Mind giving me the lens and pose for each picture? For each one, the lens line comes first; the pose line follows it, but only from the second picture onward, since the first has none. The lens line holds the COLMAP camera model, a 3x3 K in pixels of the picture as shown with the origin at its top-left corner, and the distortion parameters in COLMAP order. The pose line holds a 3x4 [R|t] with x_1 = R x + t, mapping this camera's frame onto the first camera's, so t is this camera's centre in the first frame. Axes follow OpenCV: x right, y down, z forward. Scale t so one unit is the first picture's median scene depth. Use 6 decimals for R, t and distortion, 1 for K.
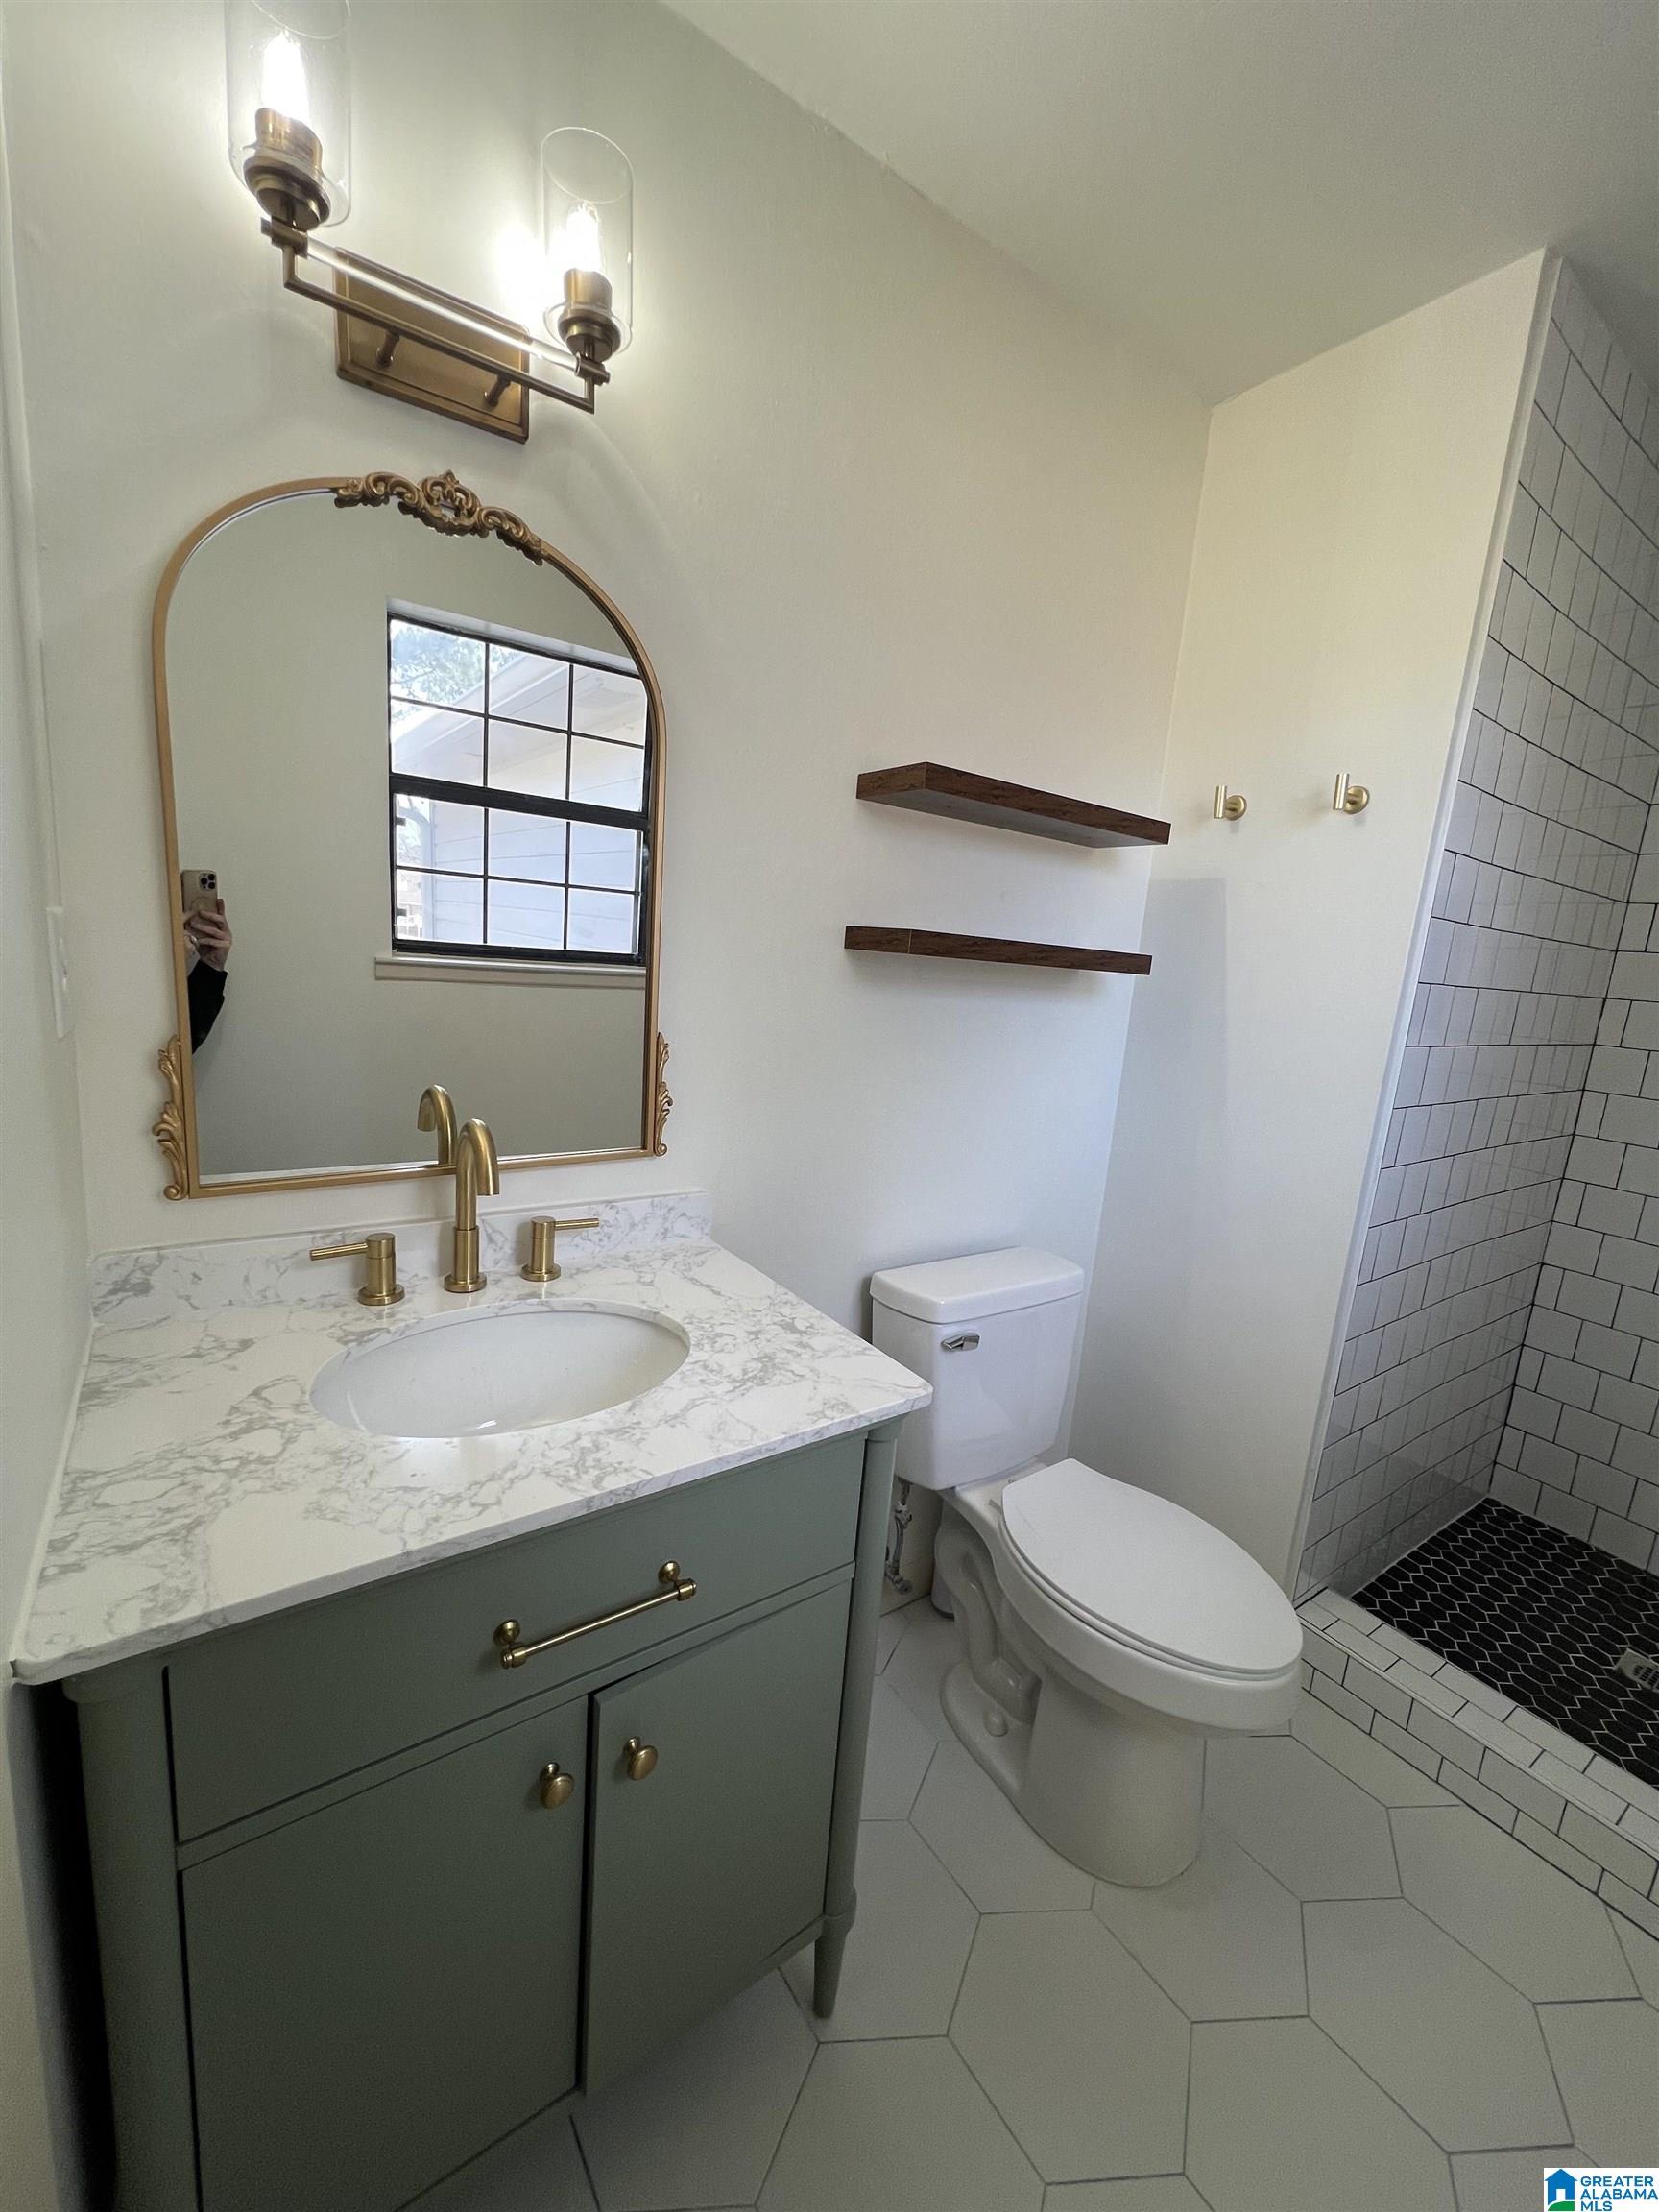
lens RADIAL K [[878.9, 0, 835.2], [0, 878.9, 1105.2], [0, 0, 1]] dist [-0.001480, 0.000282]
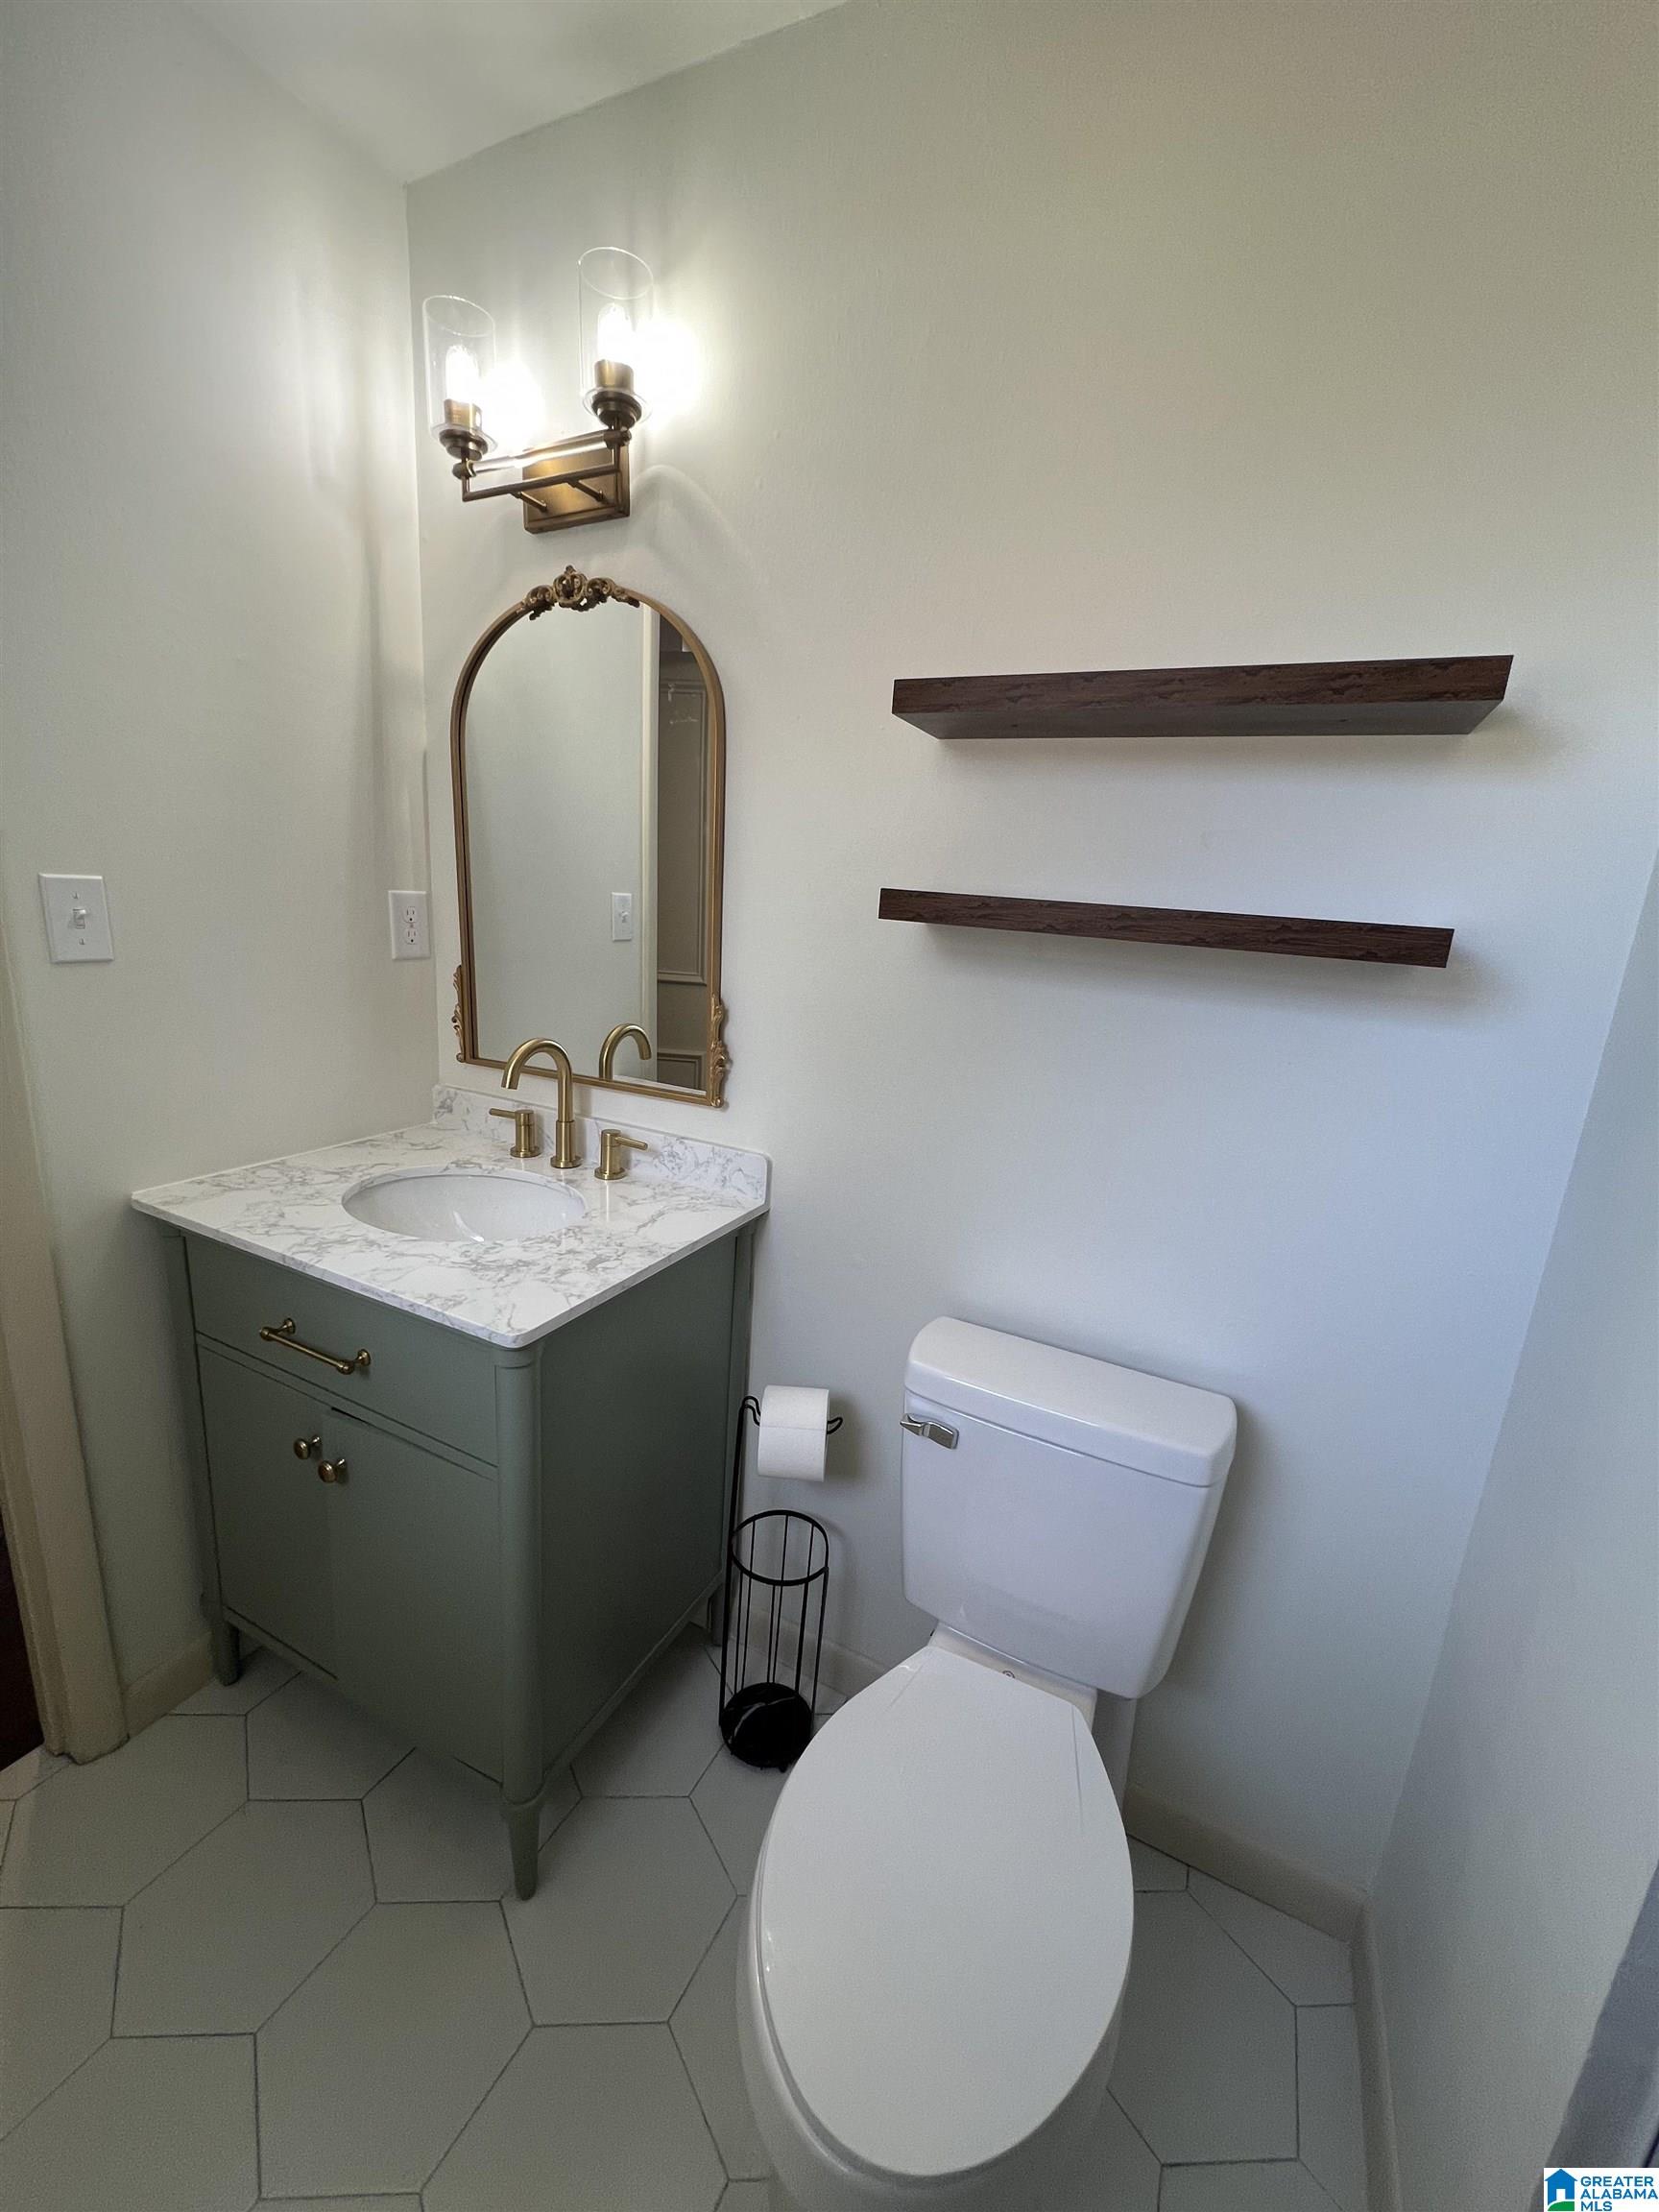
lens RADIAL K [[878.9, 0, 835.2], [0, 878.9, 1105.2], [0, 0, 1]] dist [-0.001480, 0.000282]
pose [[0.484543, 0.155841, -0.860774, 0.985600], [-0.186690, 0.979755, 0.072292, -0.062822], [0.854614, 0.125670, 0.503827, 0.697339]]
